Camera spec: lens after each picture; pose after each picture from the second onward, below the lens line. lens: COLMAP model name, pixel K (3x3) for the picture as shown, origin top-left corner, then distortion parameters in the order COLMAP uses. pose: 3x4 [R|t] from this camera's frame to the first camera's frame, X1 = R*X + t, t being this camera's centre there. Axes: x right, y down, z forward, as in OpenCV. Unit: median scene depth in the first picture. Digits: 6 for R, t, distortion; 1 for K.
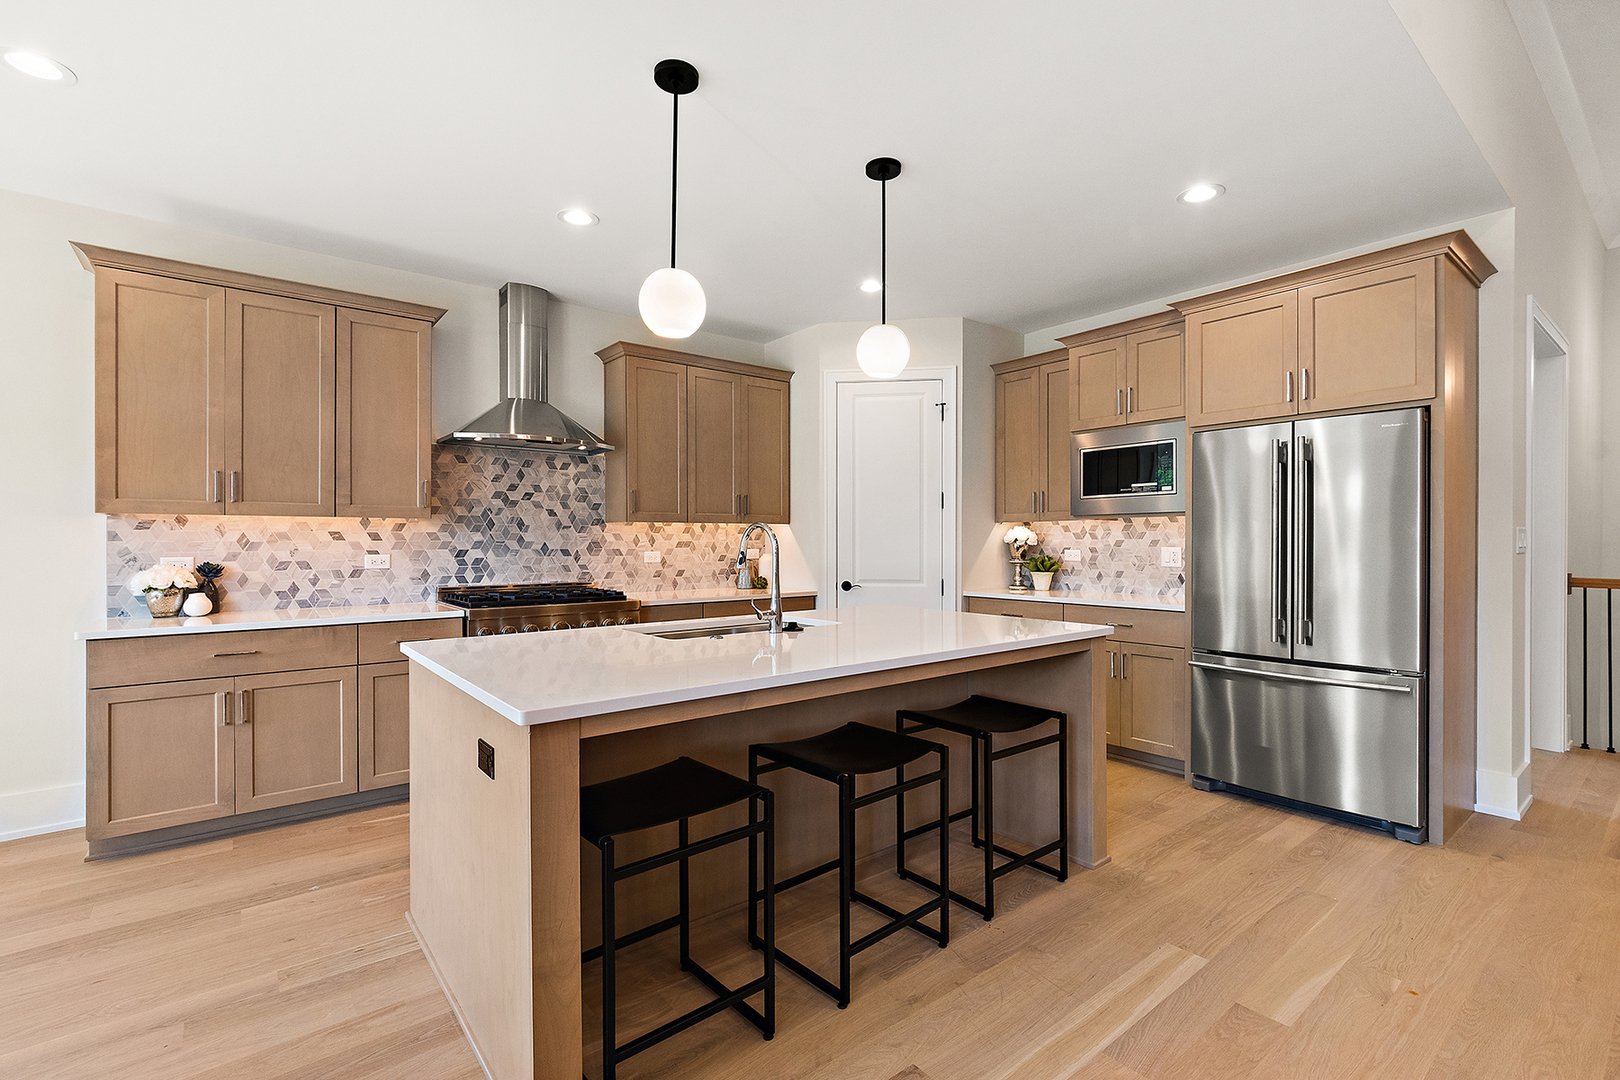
lens RADIAL K [[721.6, 0, 809.1], [0, 721.6, 543.6], [0, 0, 1]] dist [0.001473, -0.000802]
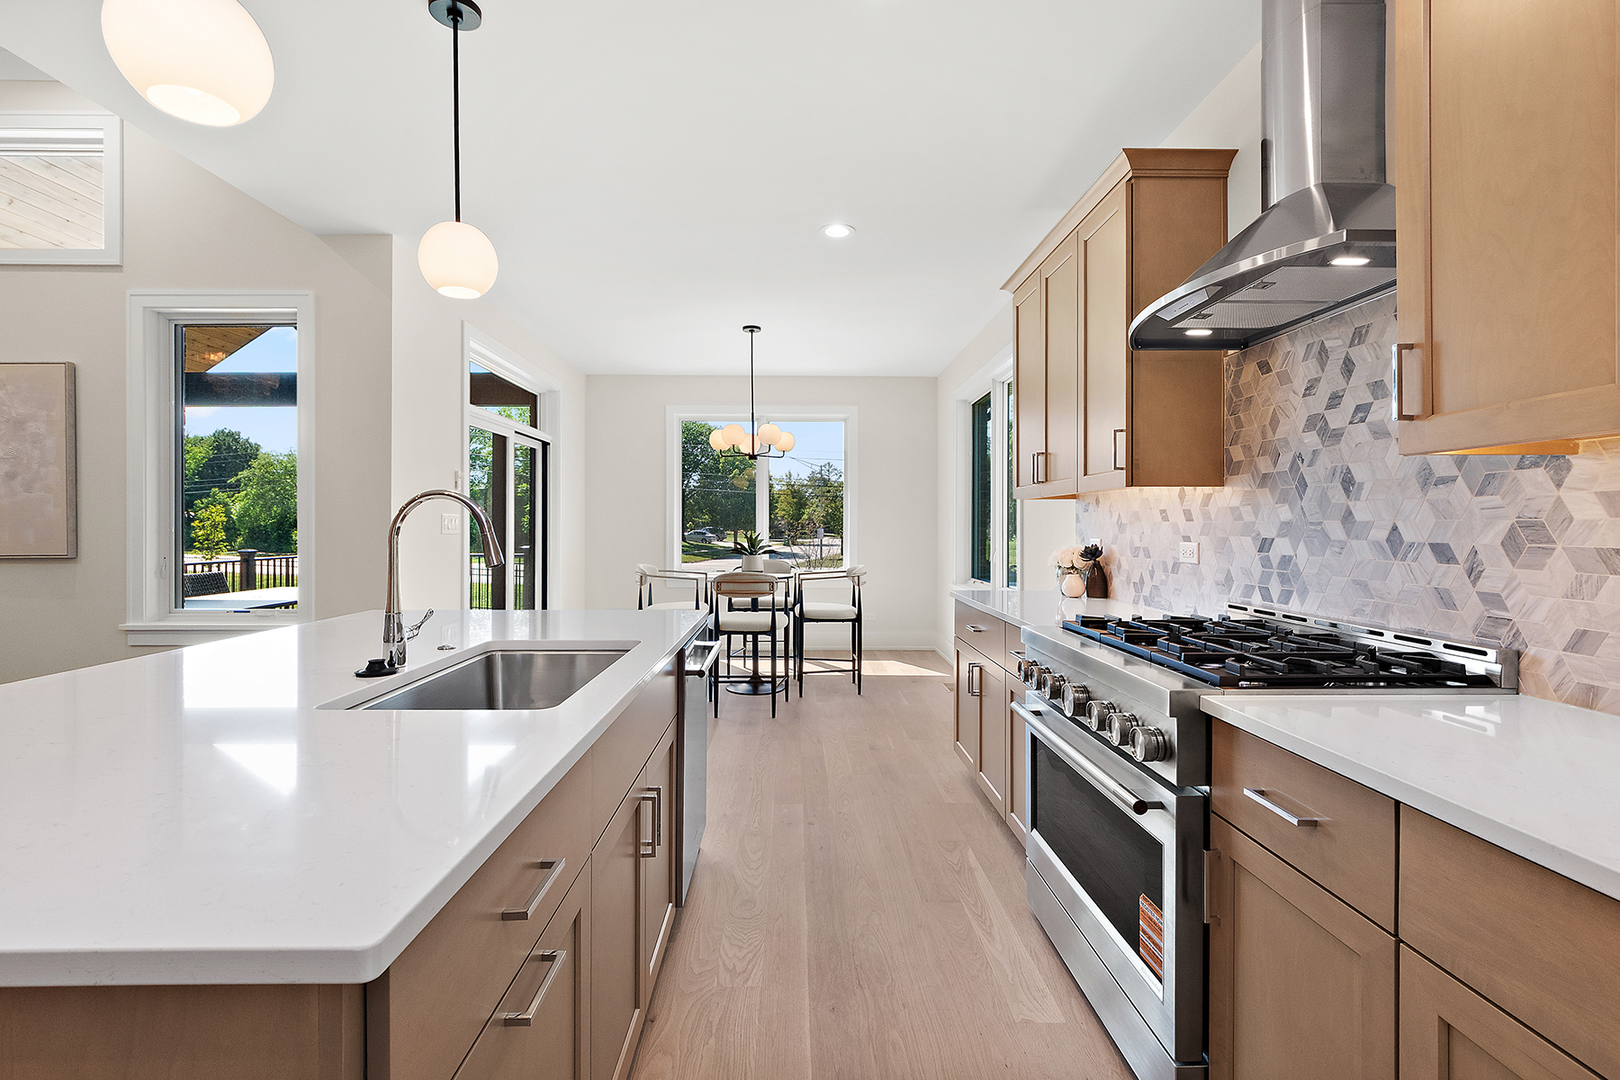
lens RADIAL K [[728.2, 0, 801.9], [0, 728.2, 523.5], [0, 0, 1]] dist [-0.001386, -0.000329]
pose [[-0.617316, -0.000078, -0.786715, 0.143236], [-0.001774, 0.999998, 0.001293, -0.002043], [0.786713, 0.002194, -0.617315, 1.024946]]
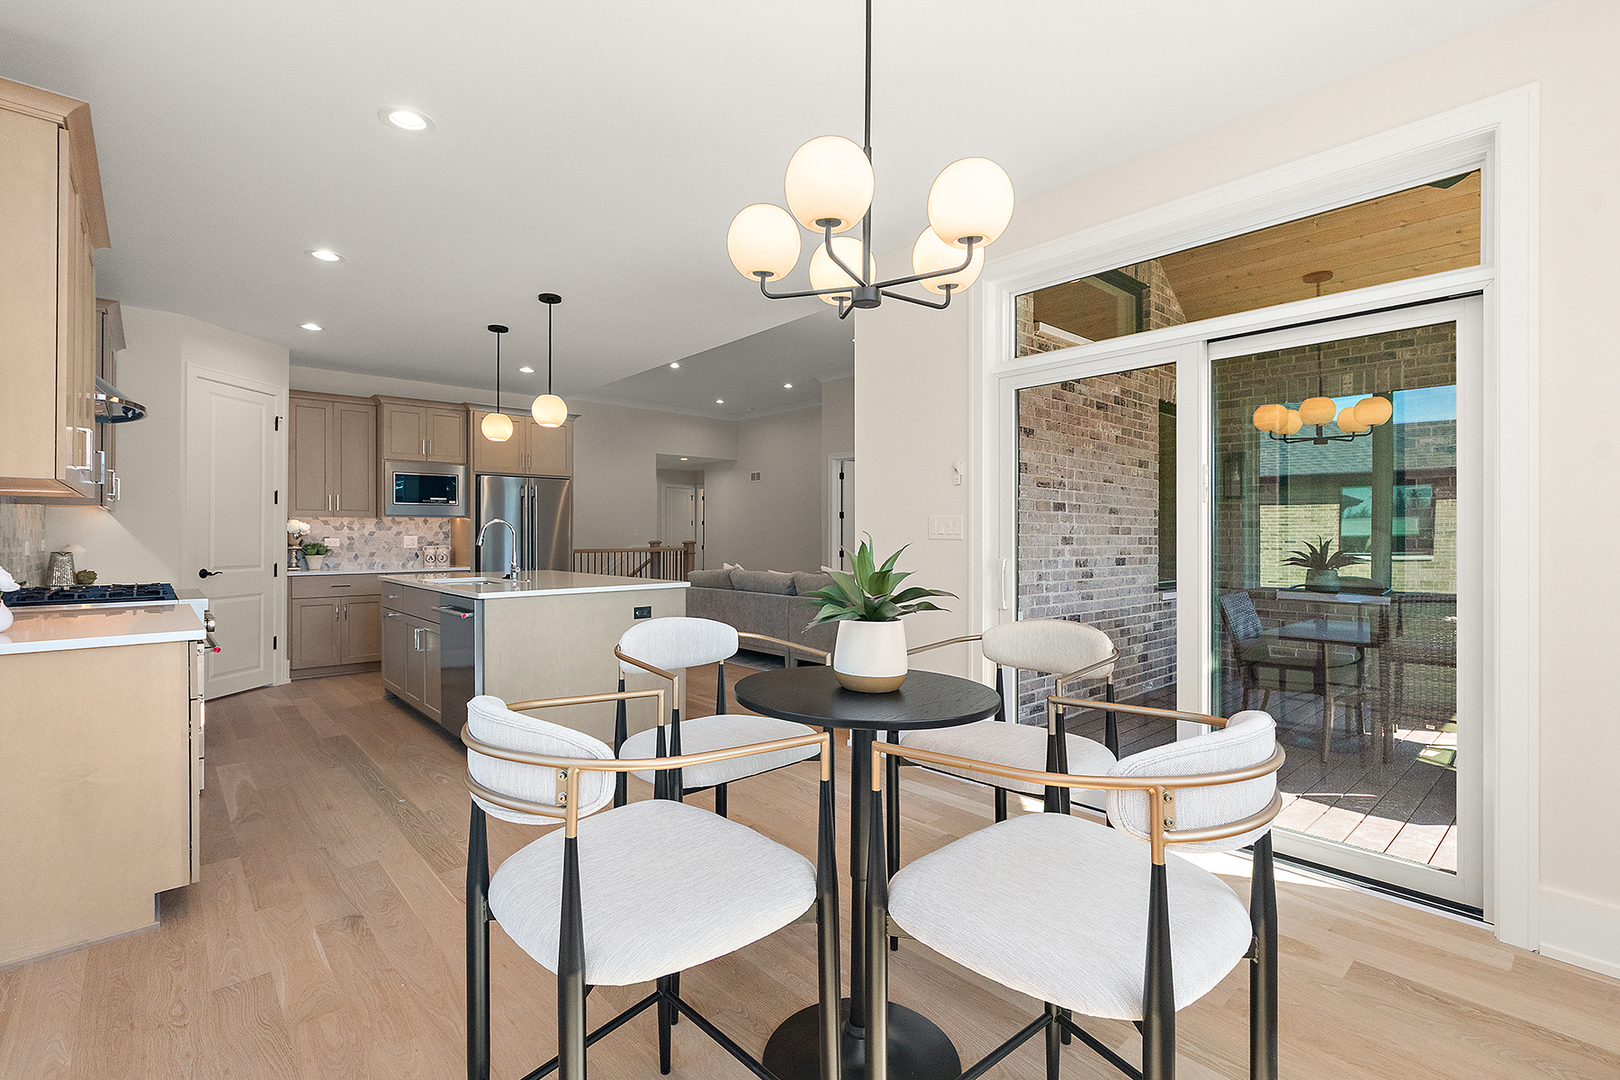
lens RADIAL K [[724.0, 0, 810.4], [0, 724.0, 534.3], [0, 0, 1]] dist [-0.018347, -0.000307]
pose [[-0.066567, 0.003503, 0.997776, -1.199120], [0.004101, 0.999986, -0.003237, 0.010314], [-0.997774, 0.003877, -0.066580, 0.220012]]
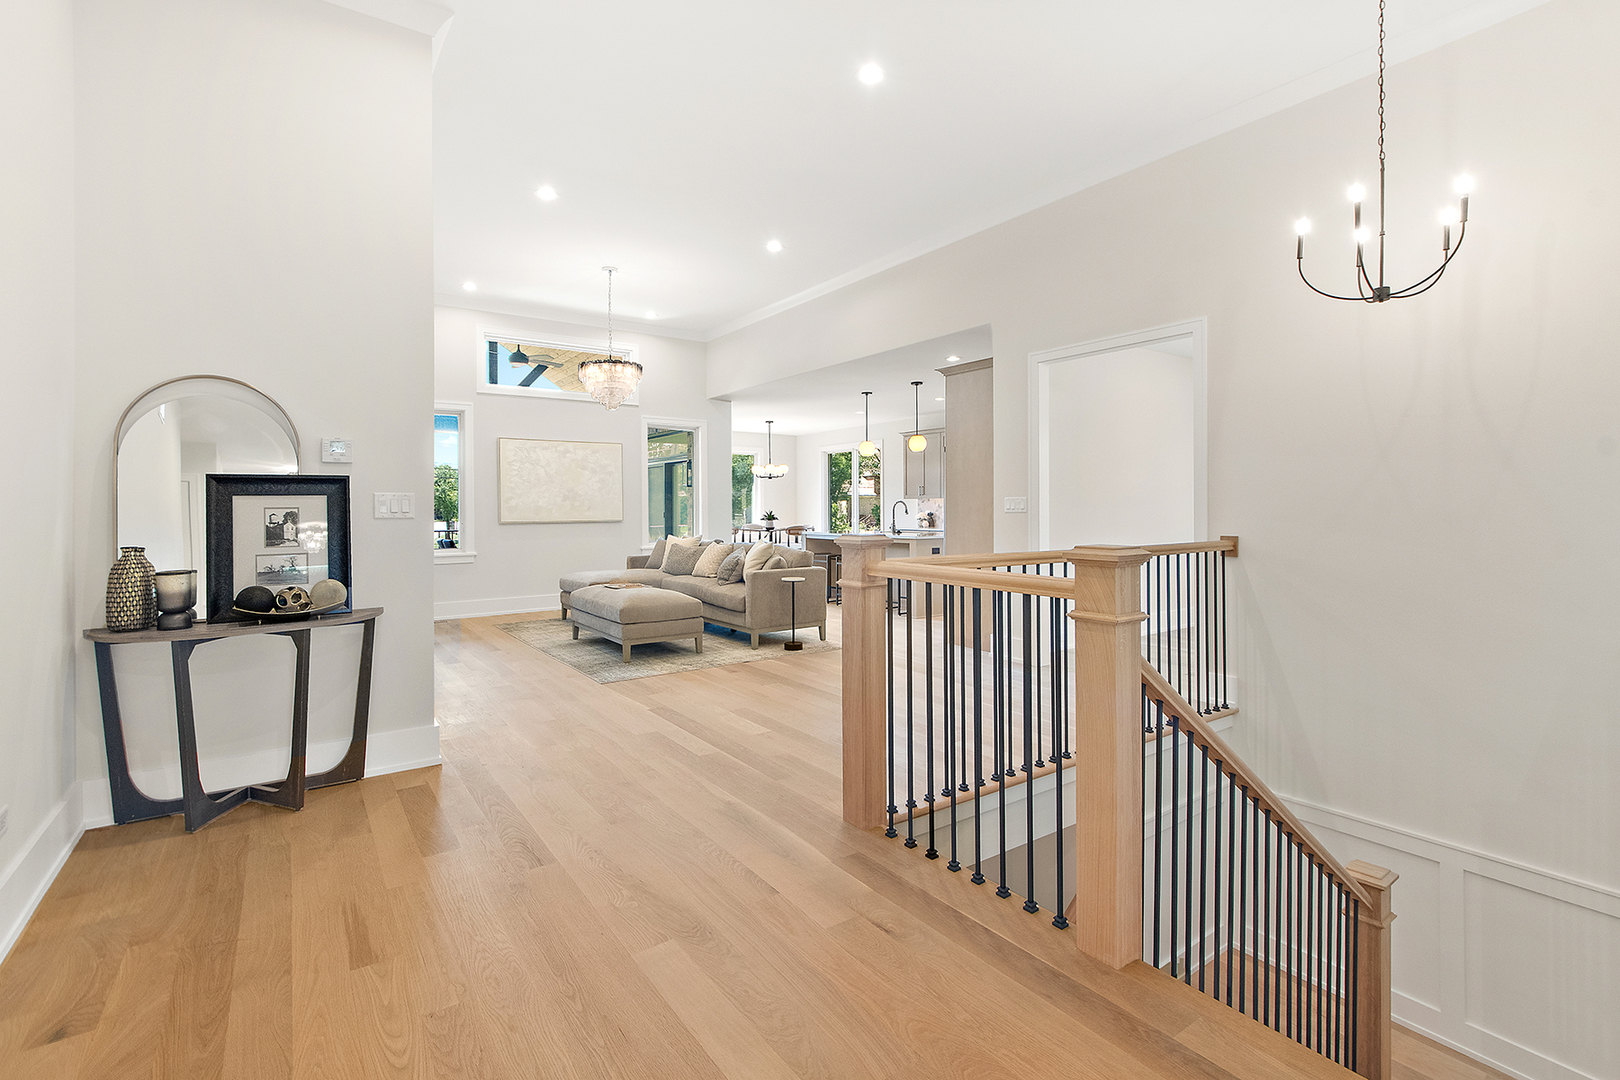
lens RADIAL K [[738.1, 0, 800.5], [0, 738.1, 510.1], [0, 0, 1]] dist [0.003018, 0.000365]
pose [[-0.065009, 0.005101, -0.997872, 2.162515], [0.001563, 0.999986, 0.005010, -0.001885], [0.997883, -0.001234, -0.065016, 0.480486]]
